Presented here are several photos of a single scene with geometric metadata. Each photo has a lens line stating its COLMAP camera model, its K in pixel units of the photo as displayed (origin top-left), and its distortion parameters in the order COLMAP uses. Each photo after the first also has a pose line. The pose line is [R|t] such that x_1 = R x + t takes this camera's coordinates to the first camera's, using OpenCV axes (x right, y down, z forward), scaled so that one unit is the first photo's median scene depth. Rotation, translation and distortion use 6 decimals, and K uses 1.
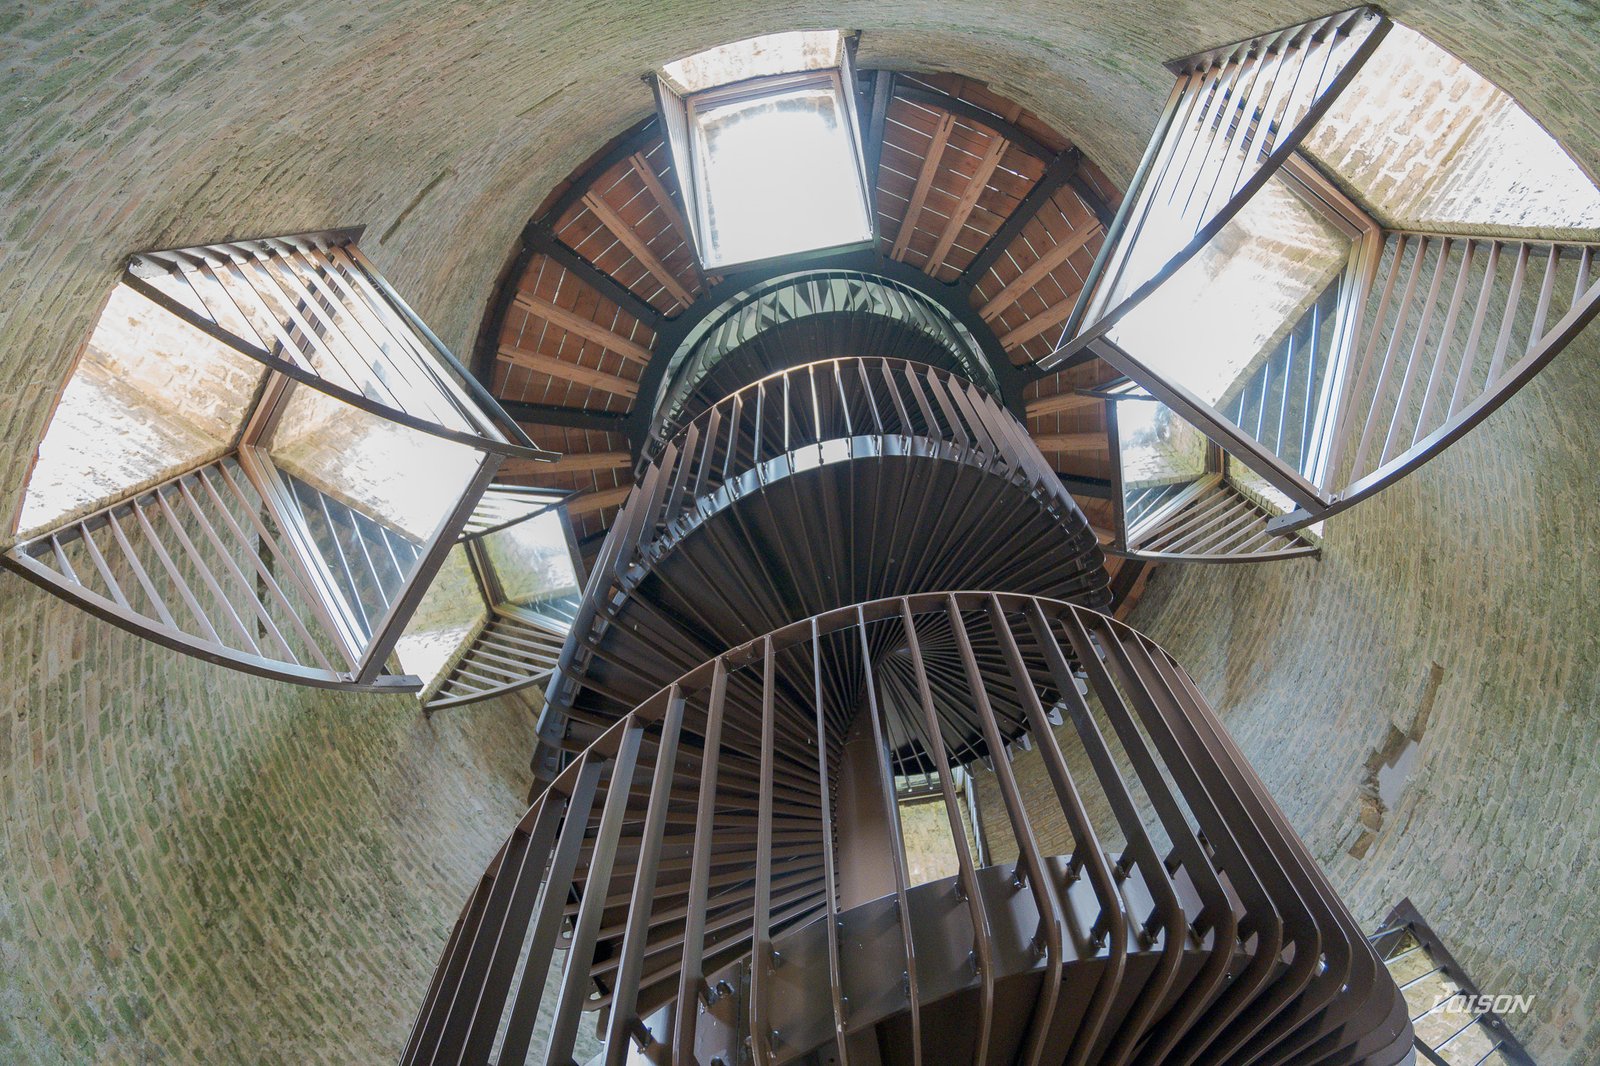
lens RADIAL K [[1205.5, 0, 800.0], [0, 1205.5, 533.0], [0, 0, 1]] dist [-0.063985, -0.001679]
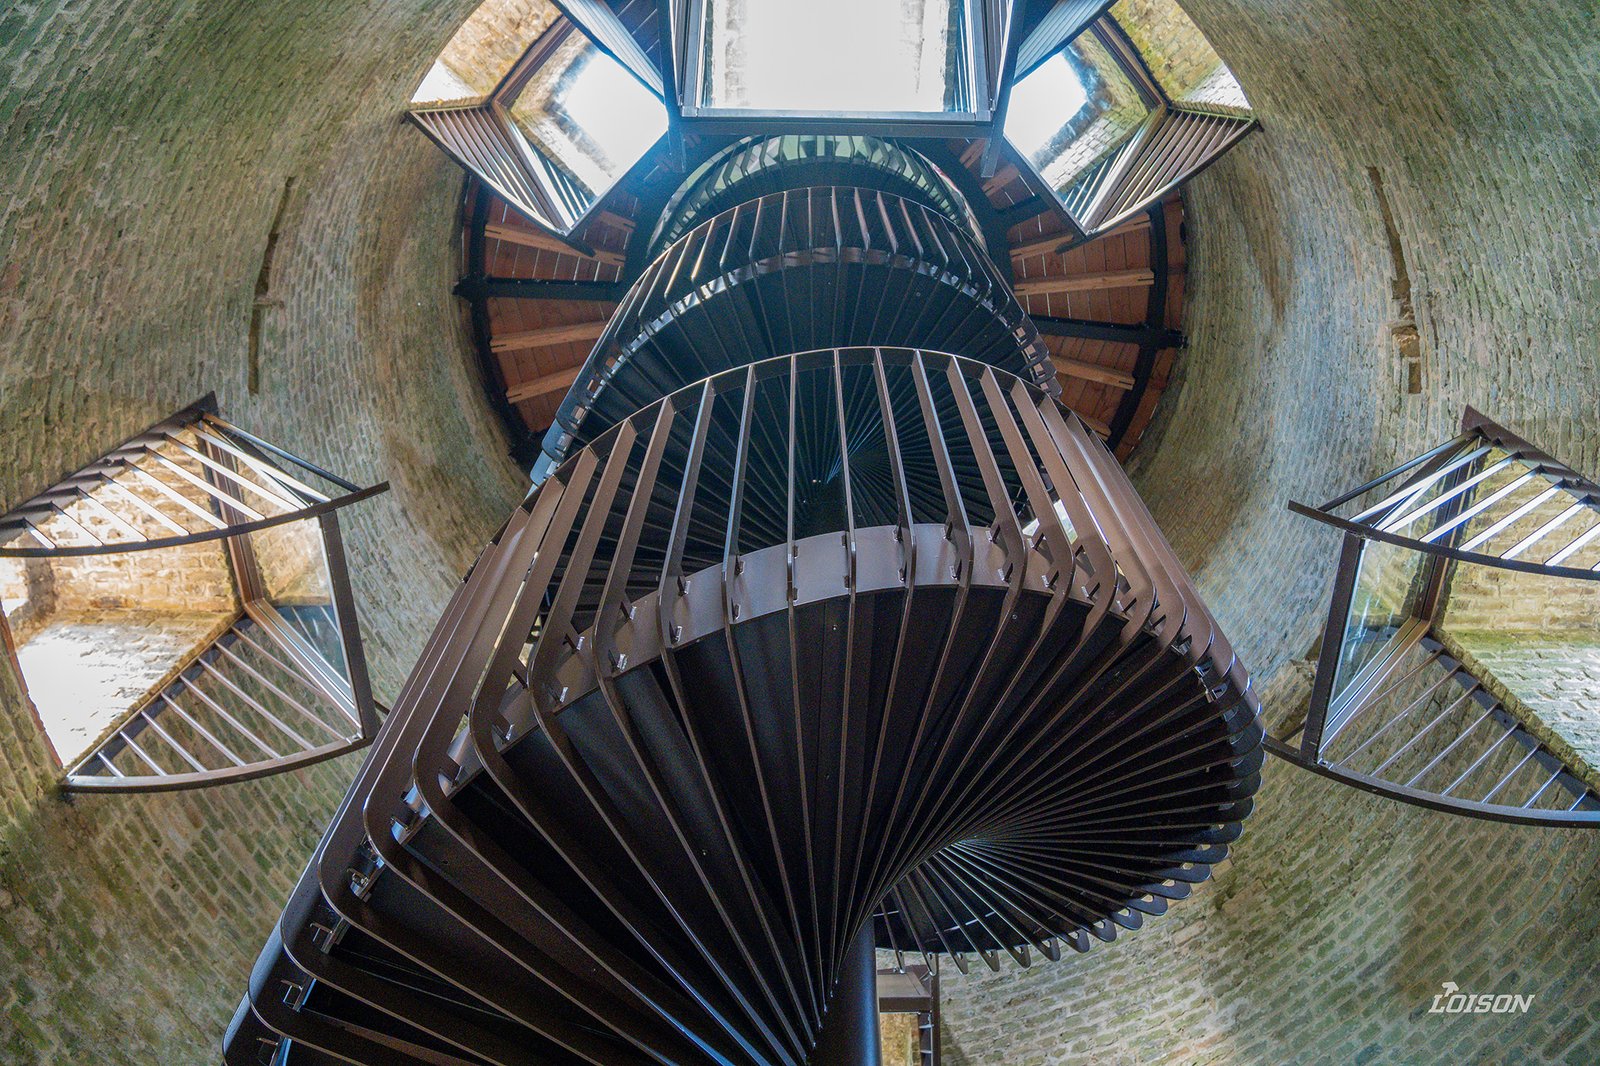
lens RADIAL K [[1205.5, 0, 800.0], [0, 1205.5, 533.0], [0, 0, 1]] dist [-0.063985, -0.001679]
pose [[0.827832, -0.499520, -0.255291, 0.319354], [0.518987, 0.854717, 0.010520, 0.136943], [0.212947, -0.141201, 0.966807, -0.008780]]
